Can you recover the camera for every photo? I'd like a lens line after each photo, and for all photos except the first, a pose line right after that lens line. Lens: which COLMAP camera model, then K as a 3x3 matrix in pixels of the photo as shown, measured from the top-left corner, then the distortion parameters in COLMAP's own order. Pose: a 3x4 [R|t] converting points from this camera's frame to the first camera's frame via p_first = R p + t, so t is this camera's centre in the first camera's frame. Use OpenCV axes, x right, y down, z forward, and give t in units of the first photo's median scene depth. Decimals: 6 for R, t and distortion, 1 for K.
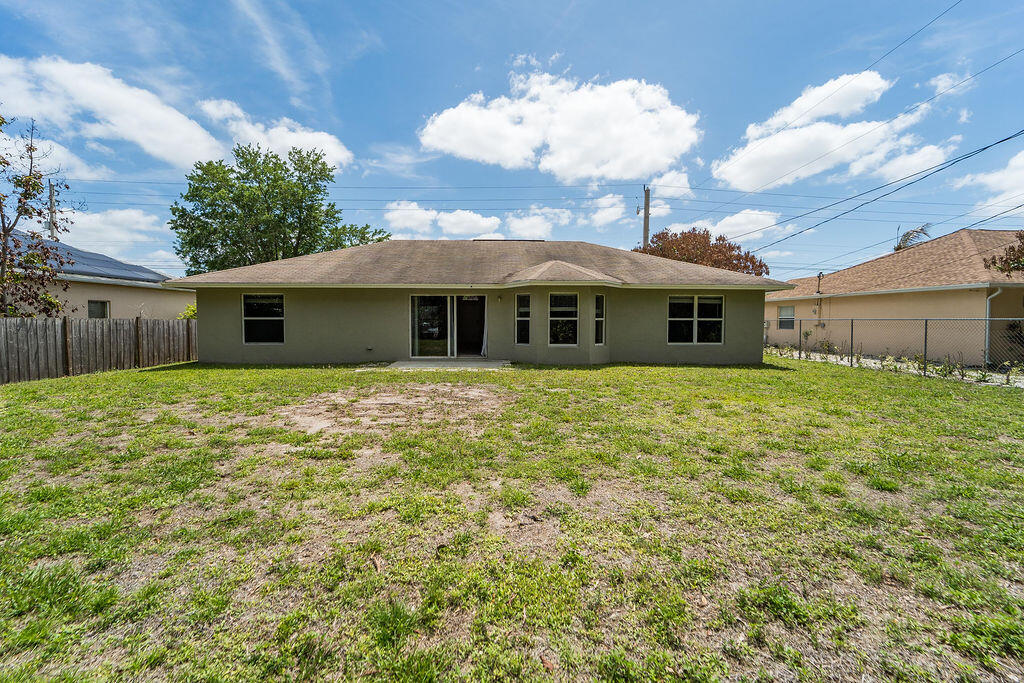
lens RADIAL K [[410.8, 0, 526.3], [0, 410.8, 335.8], [0, 0, 1]] dist [-0.011282, -0.000161]
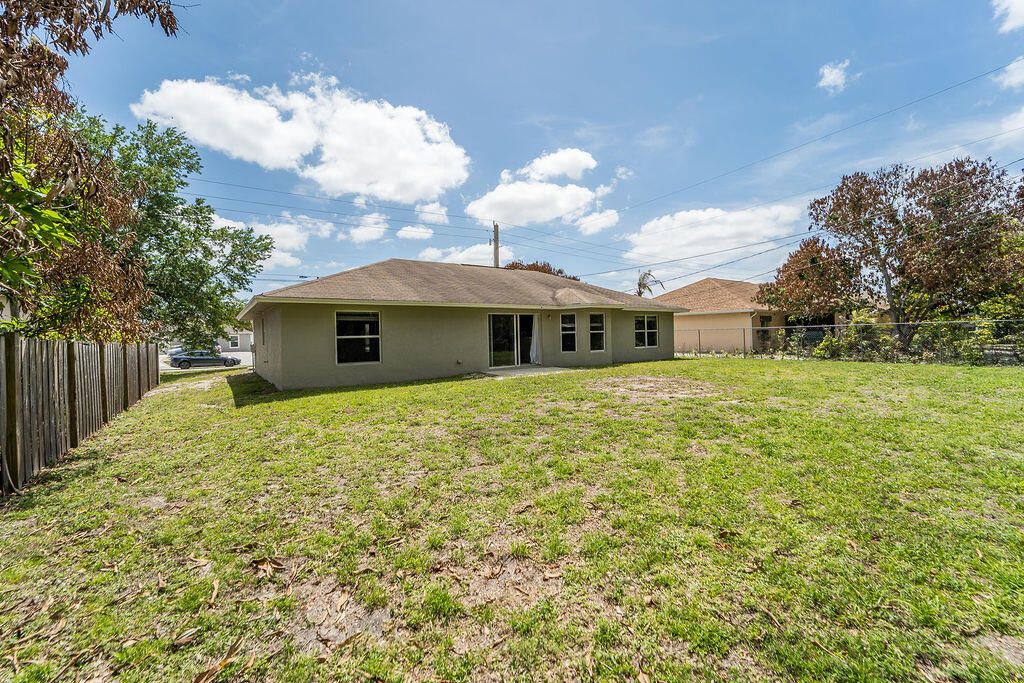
lens RADIAL K [[410.8, 0, 526.3], [0, 410.8, 335.8], [0, 0, 1]] dist [-0.011282, -0.000161]
pose [[0.824316, -0.023088, 0.565659, -0.810383], [0.049719, 0.998260, -0.031710, 0.004333], [-0.563942, 0.054263, 0.824030, -0.005932]]
